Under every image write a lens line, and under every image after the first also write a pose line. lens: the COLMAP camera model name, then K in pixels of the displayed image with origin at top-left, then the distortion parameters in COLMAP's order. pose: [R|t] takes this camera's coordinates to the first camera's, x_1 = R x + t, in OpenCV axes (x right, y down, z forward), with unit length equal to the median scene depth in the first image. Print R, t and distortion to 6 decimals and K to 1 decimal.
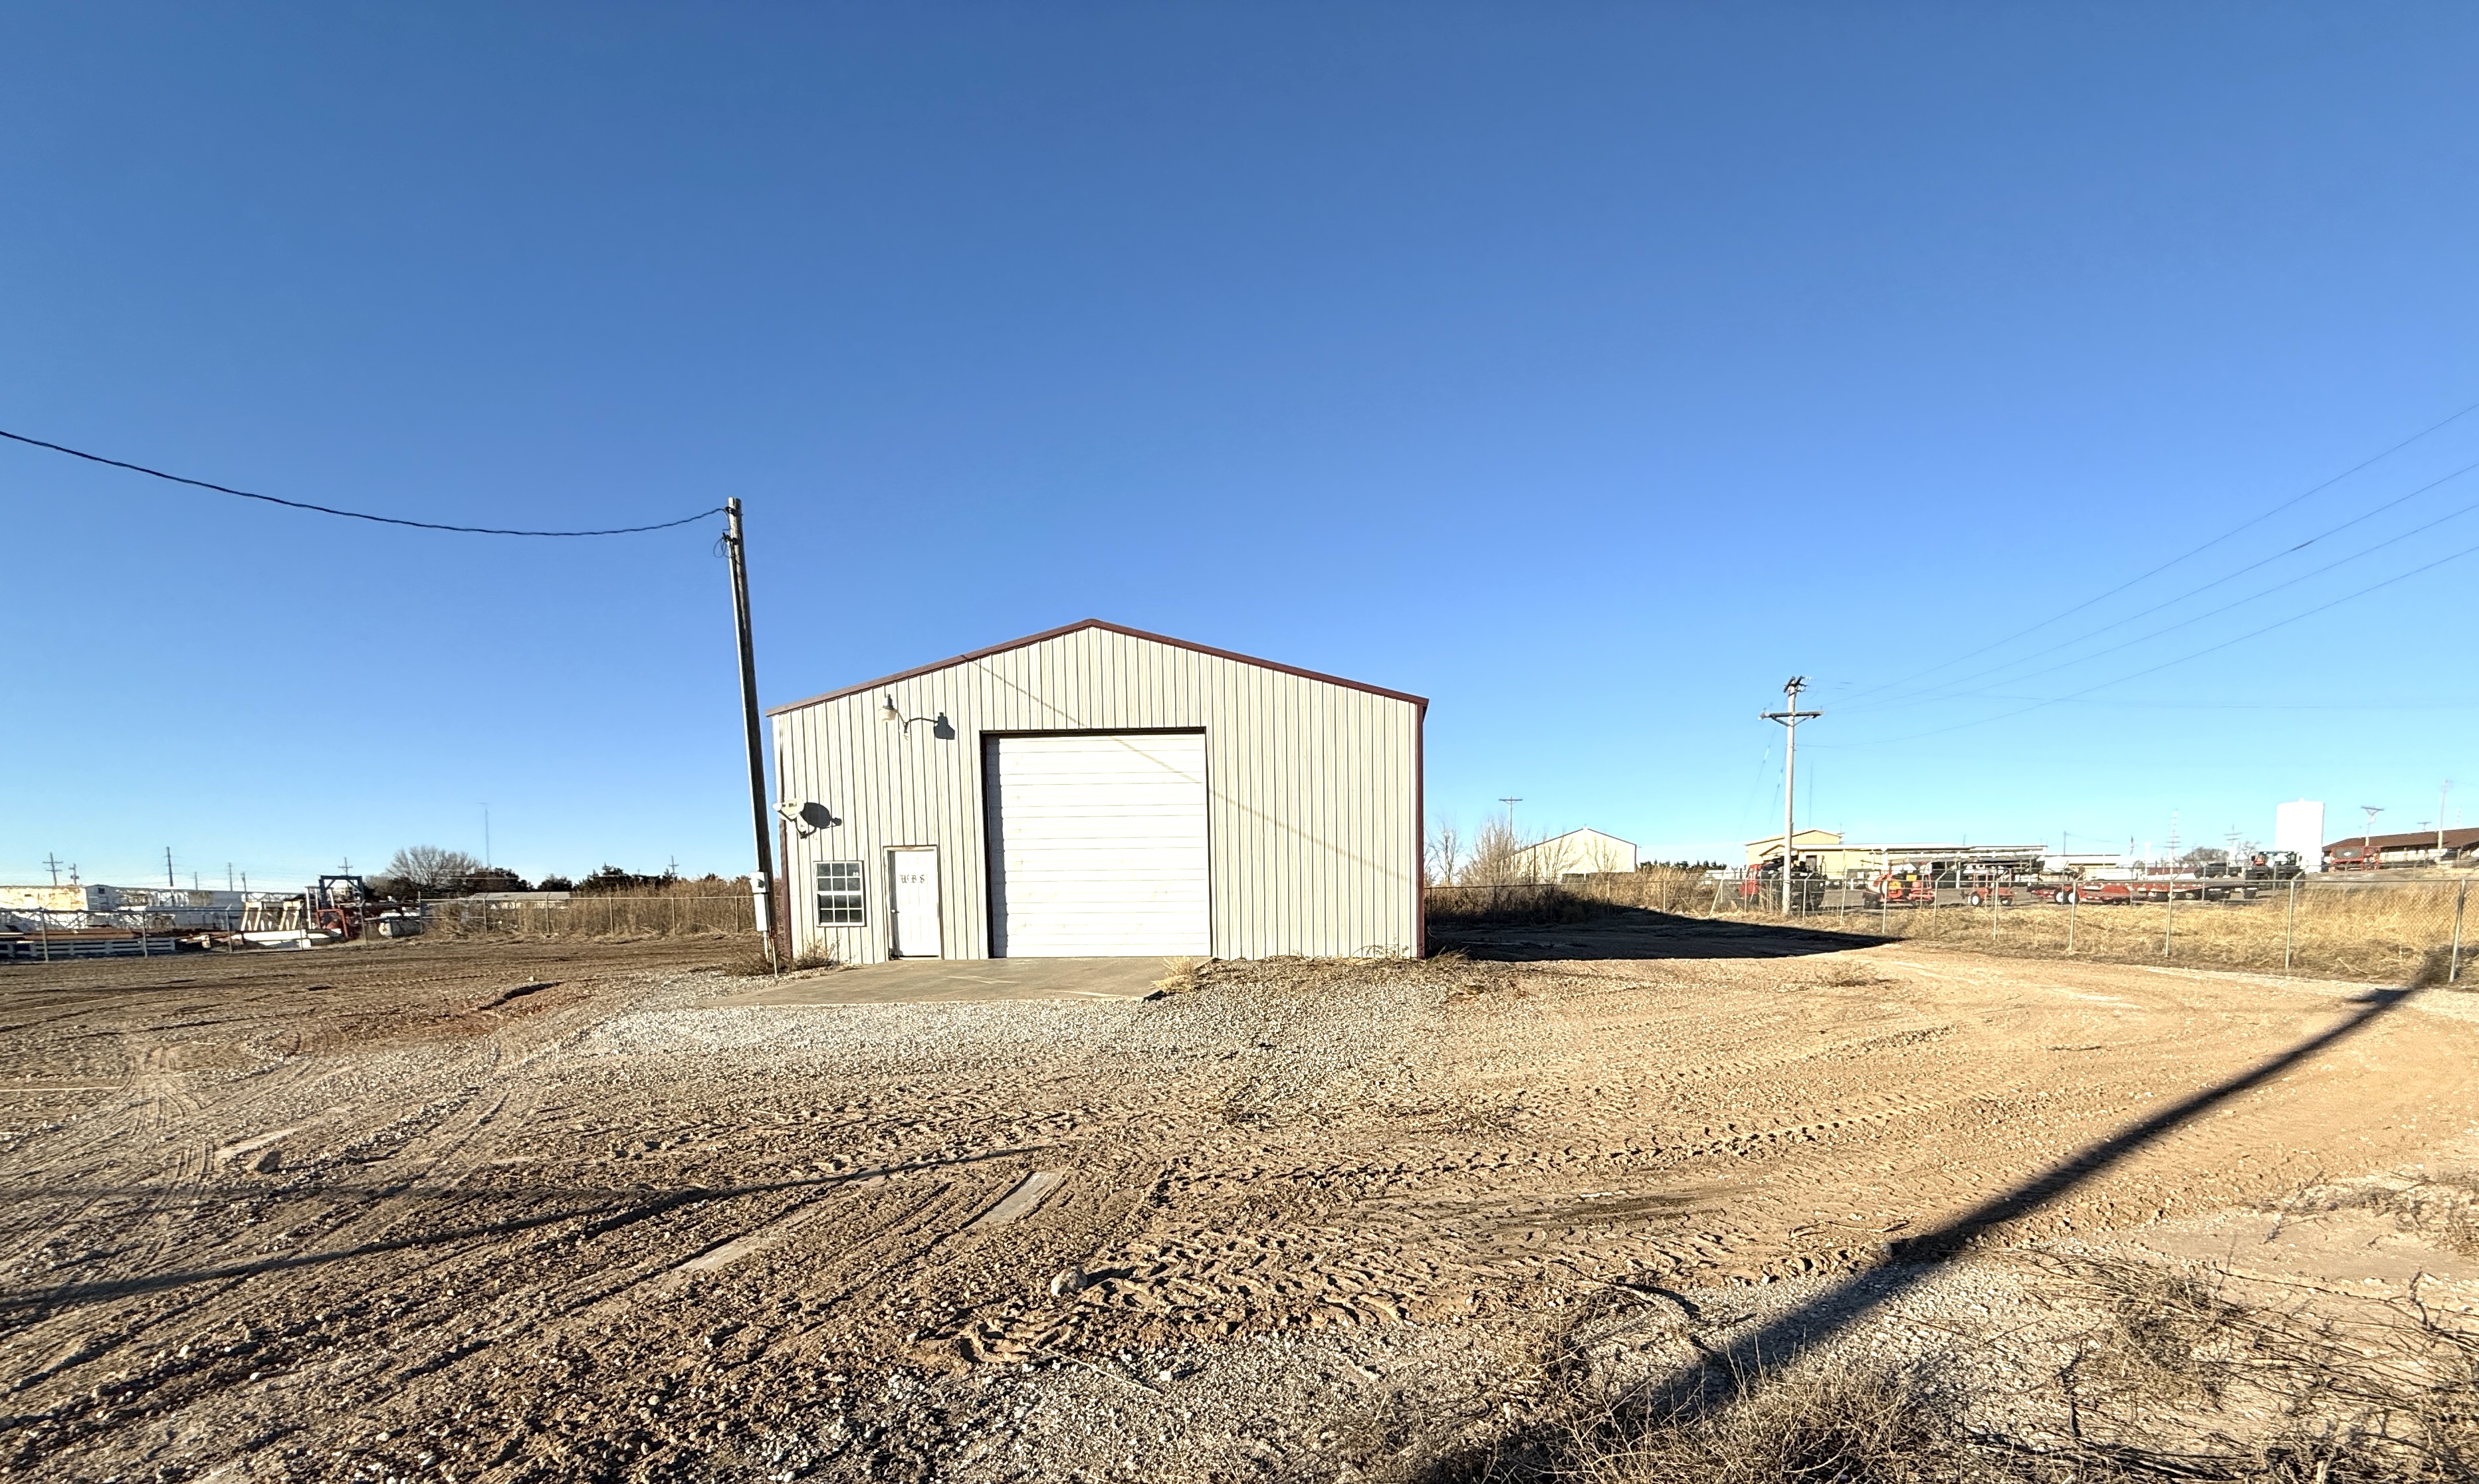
lens RADIAL K [[1070.2, 0, 1337.6], [0, 1070.2, 1004.1], [0, 0, 1]] dist [-0.001025, 0.000545]
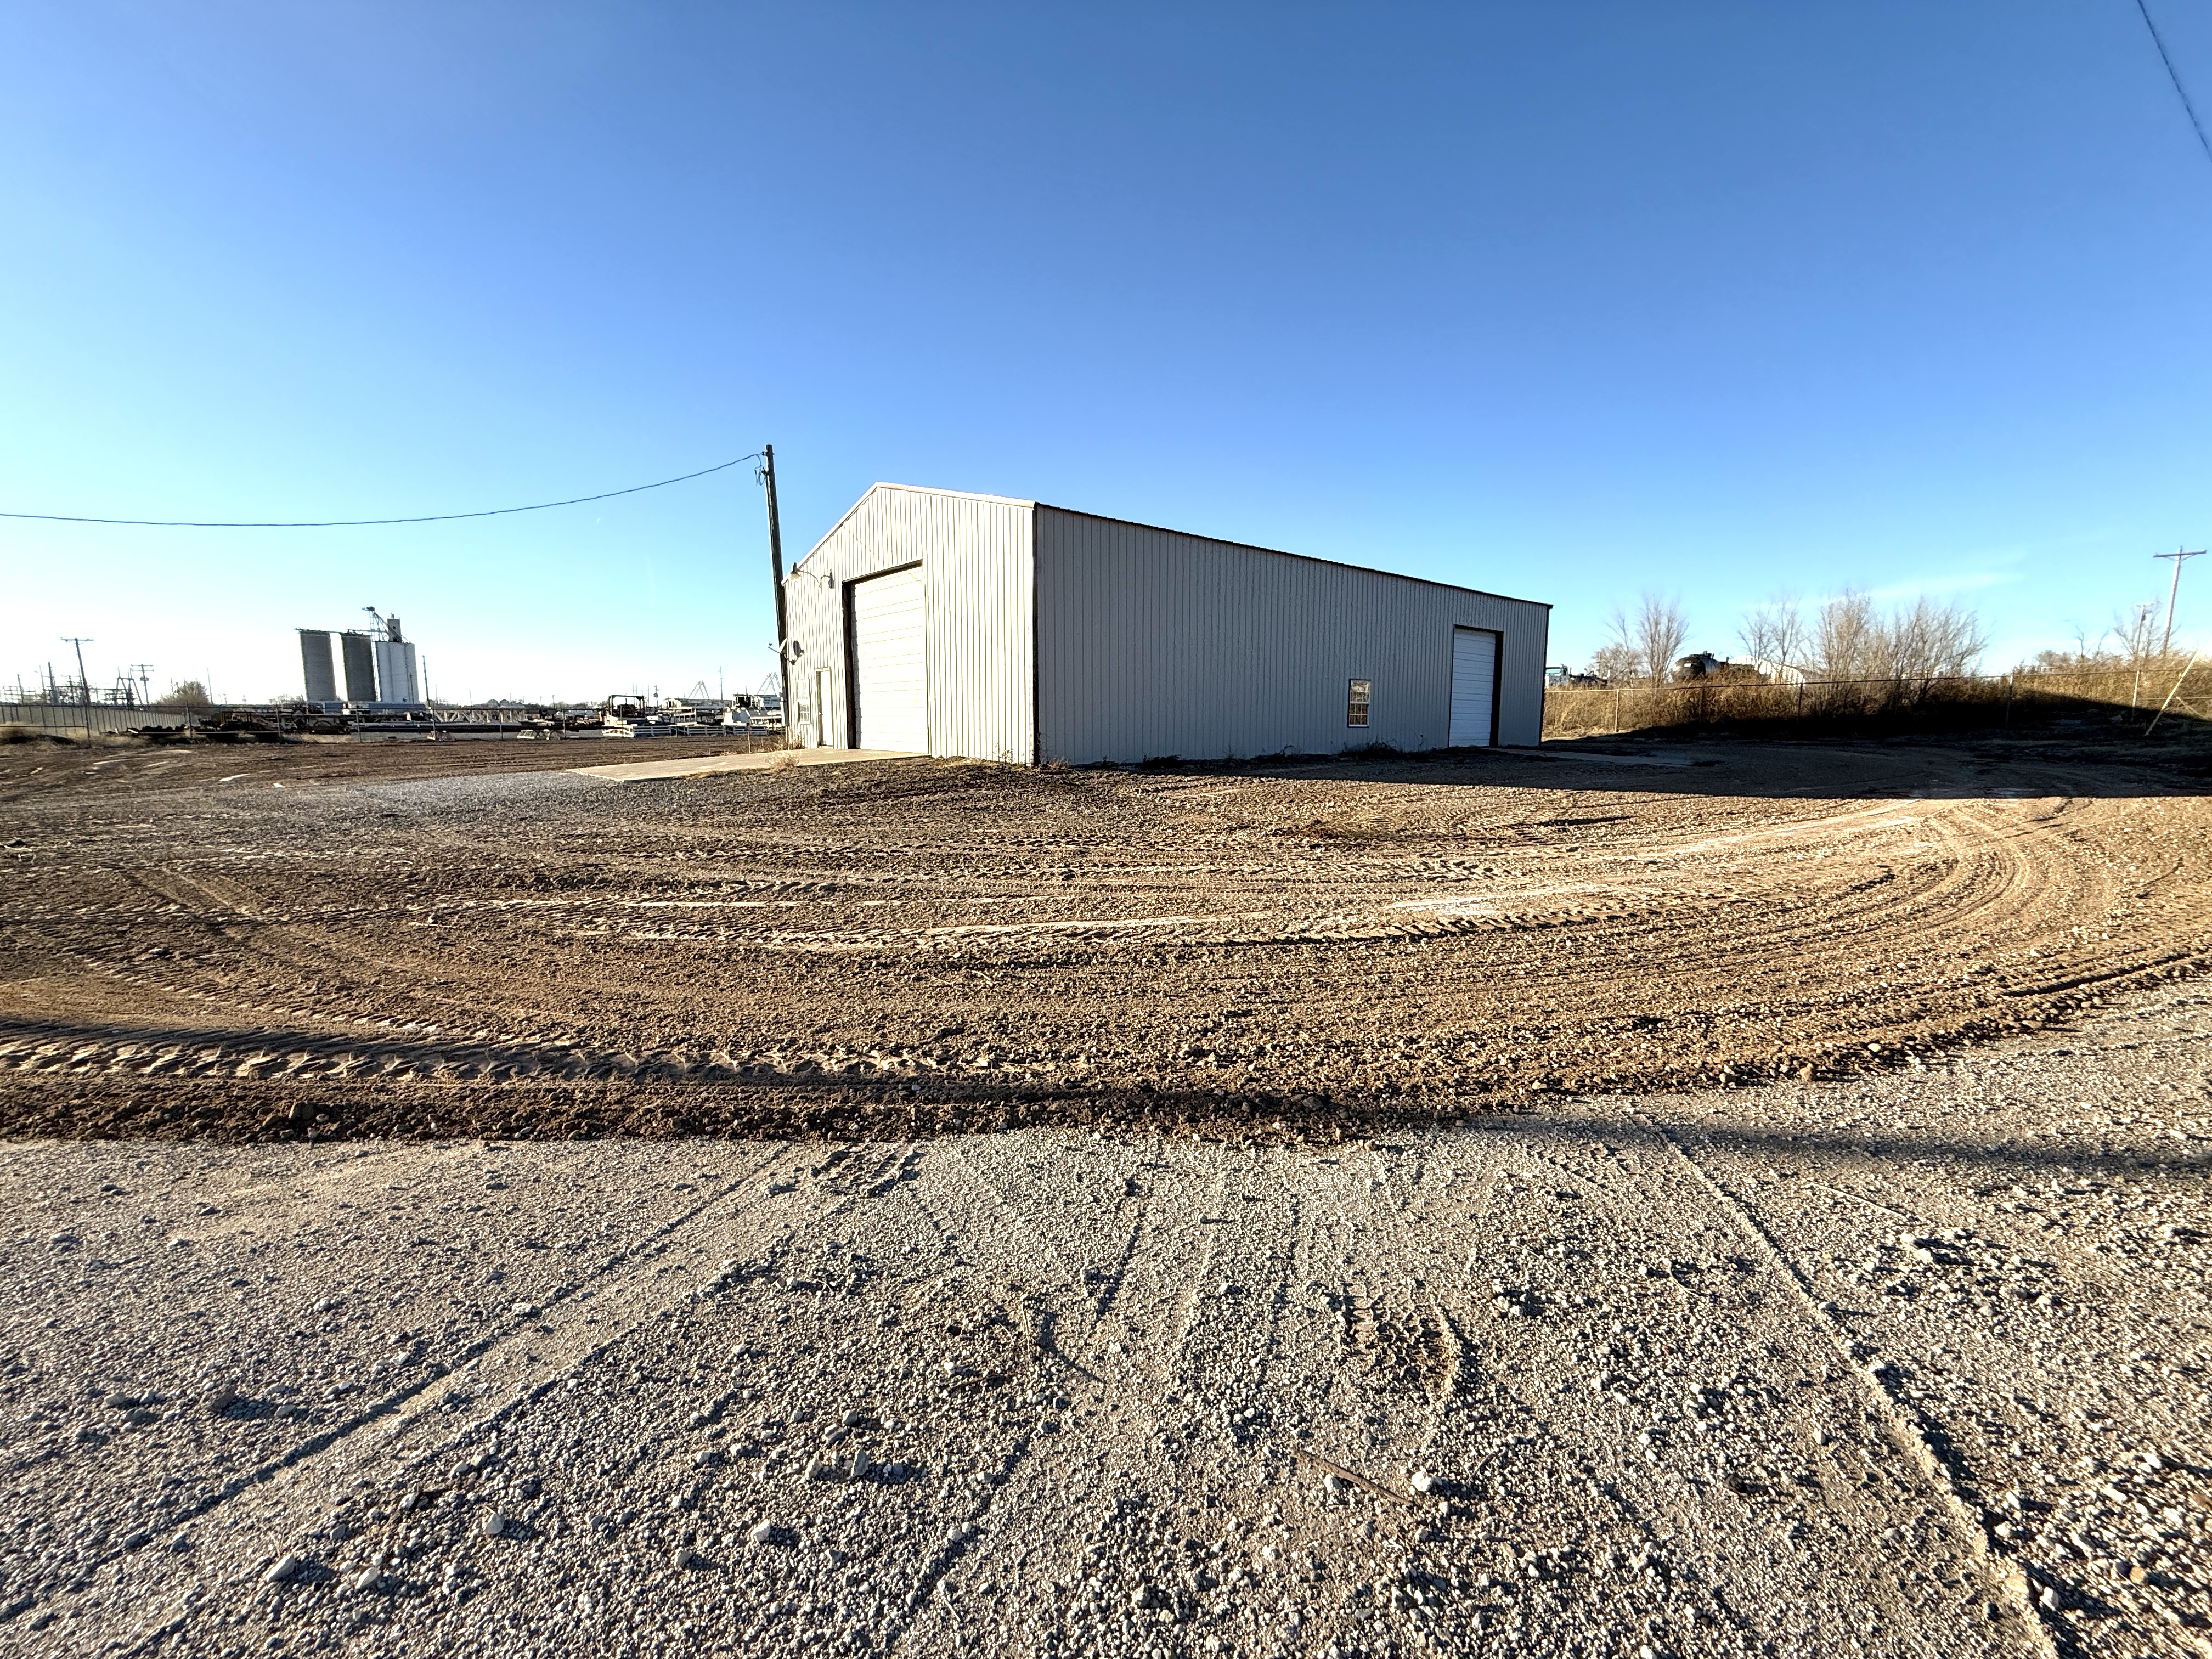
lens RADIAL K [[881.7, 0, 1101.4], [0, 881.7, 818.3], [0, 0, 1]] dist [0.000364, -0.000166]
pose [[0.672302, 0.095040, -0.734150, 0.716818], [-0.069197, 0.995450, 0.065500, -0.051275], [0.737035, 0.006765, 0.675820, 0.481451]]
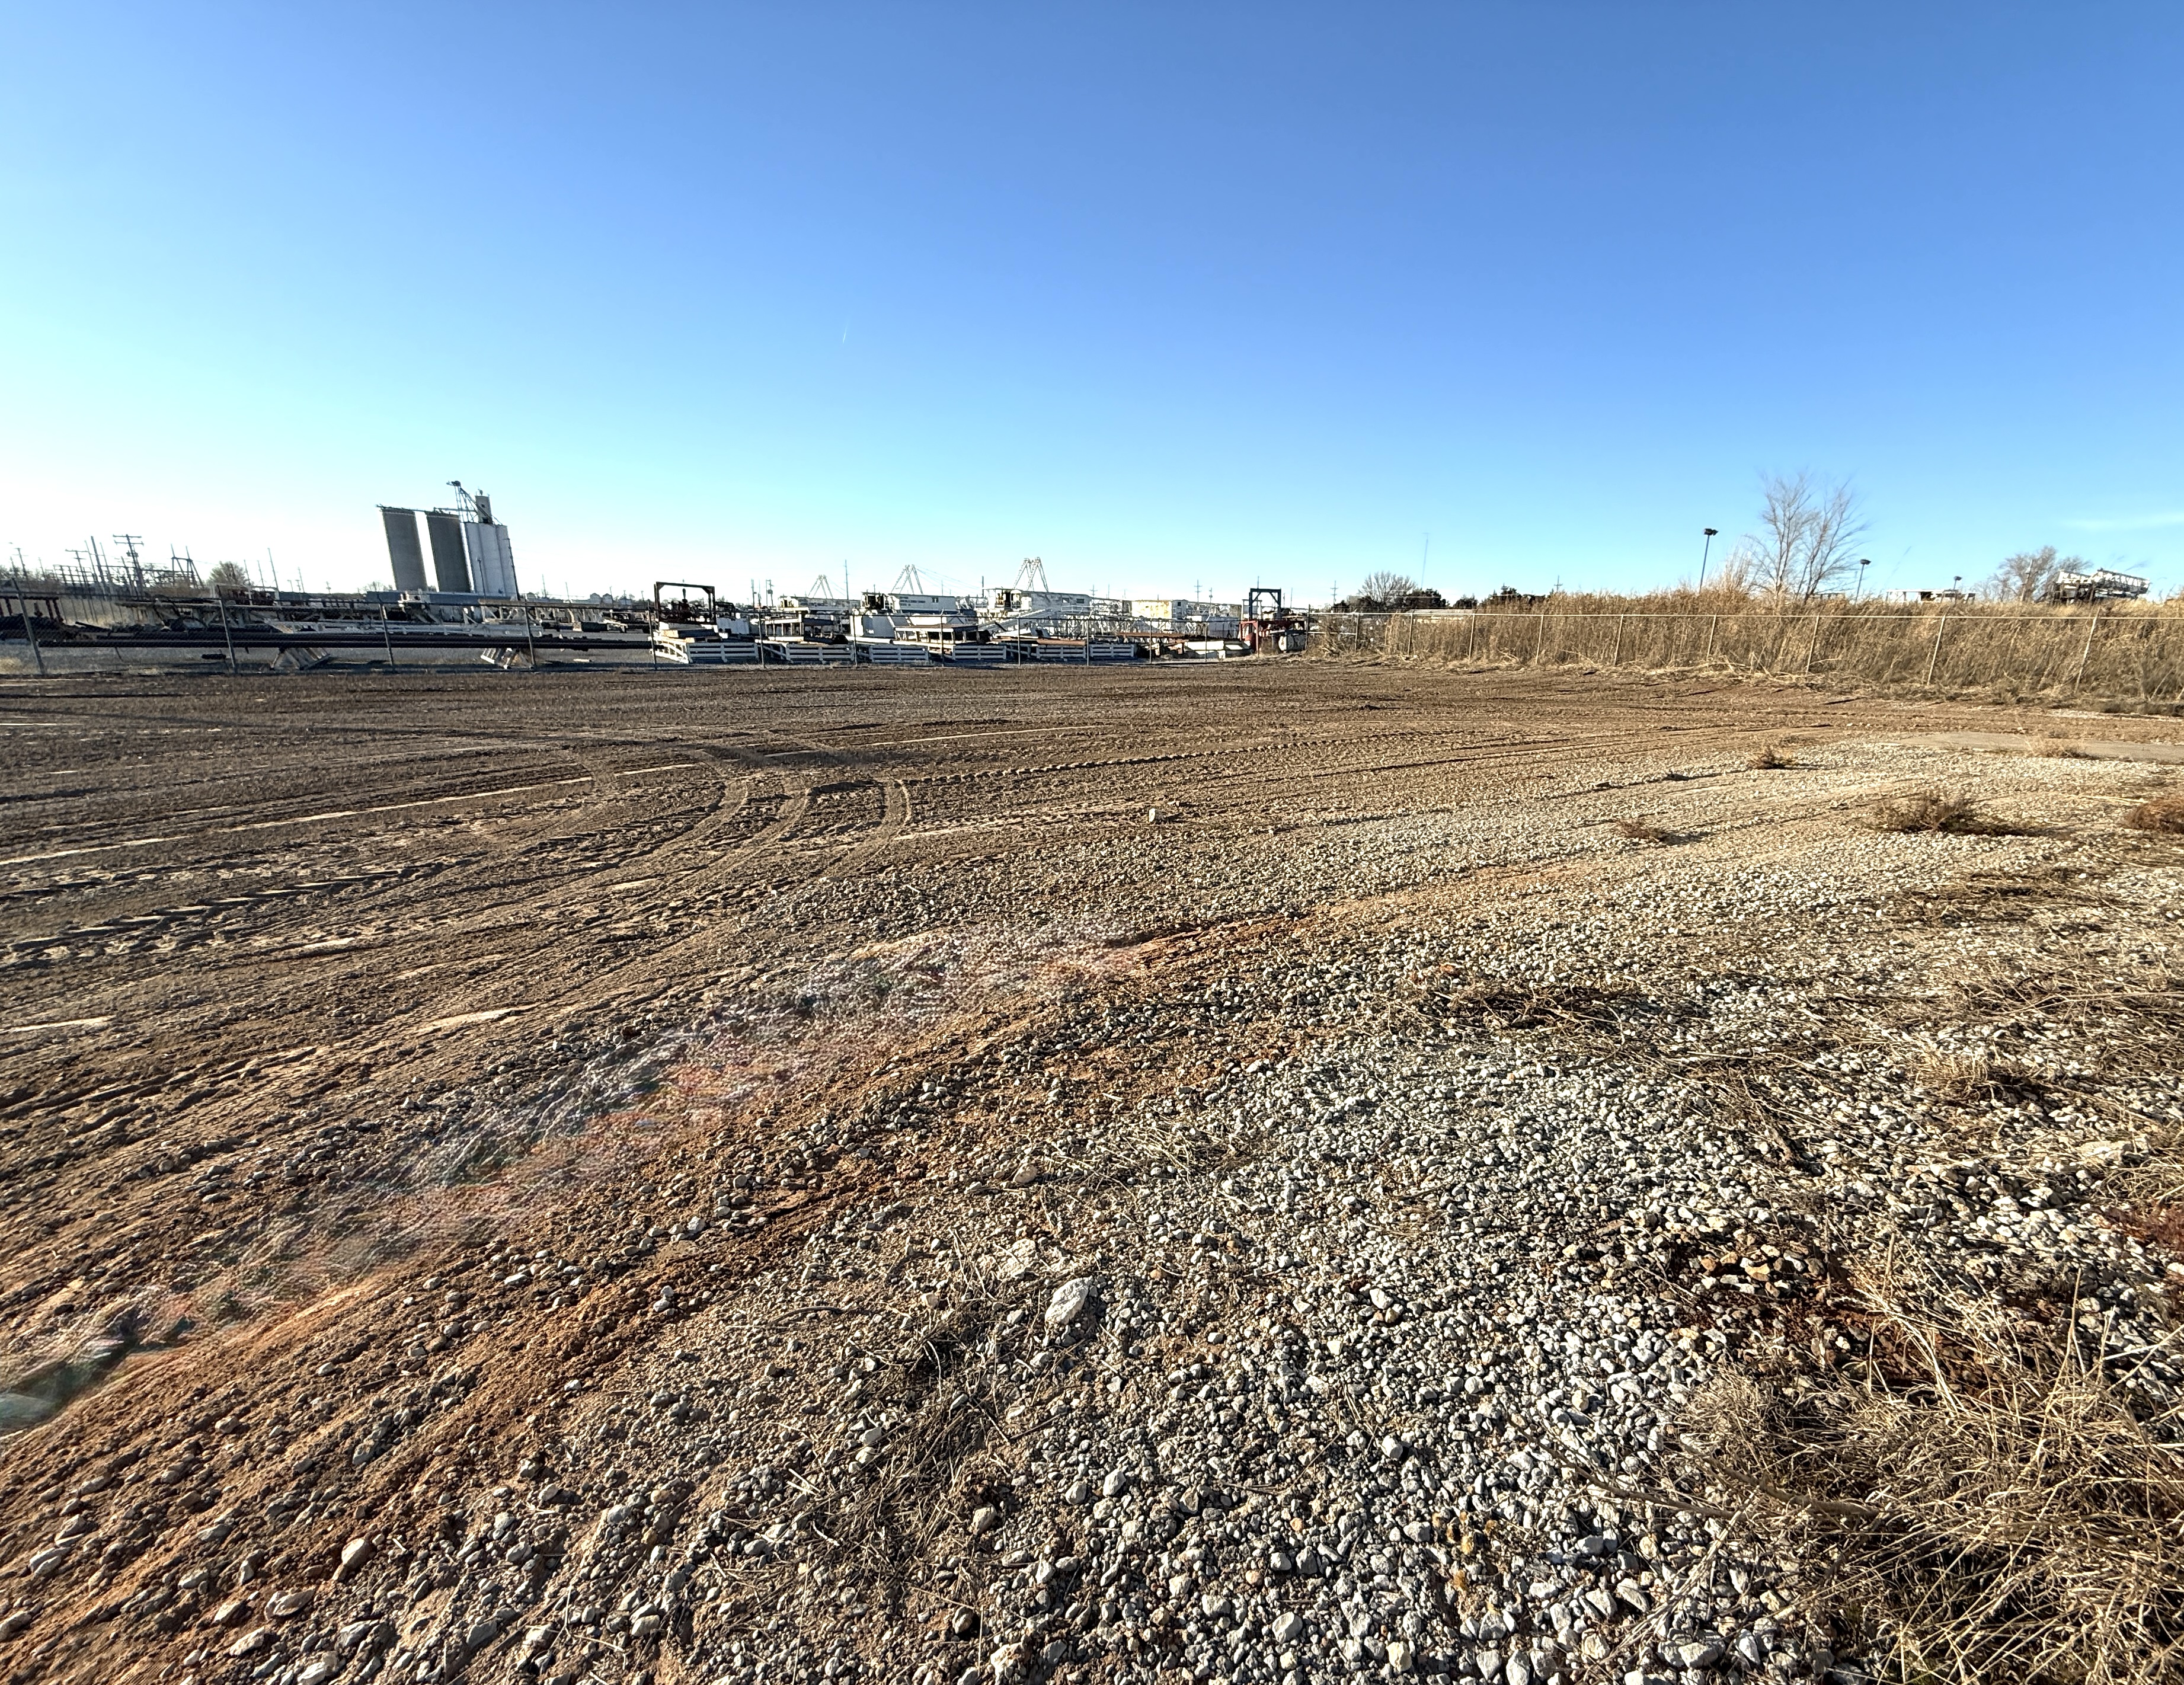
lens RADIAL K [[961.9, 0, 1161.8], [0, 961.9, 862.8], [0, 0, 1]] dist [0.013564, -0.003251]
pose [[0.598361, 0.214082, -0.772096, -0.551375], [-0.096176, 0.975867, 0.196048, -0.089940], [0.795433, -0.043050, 0.604510, 0.913923]]
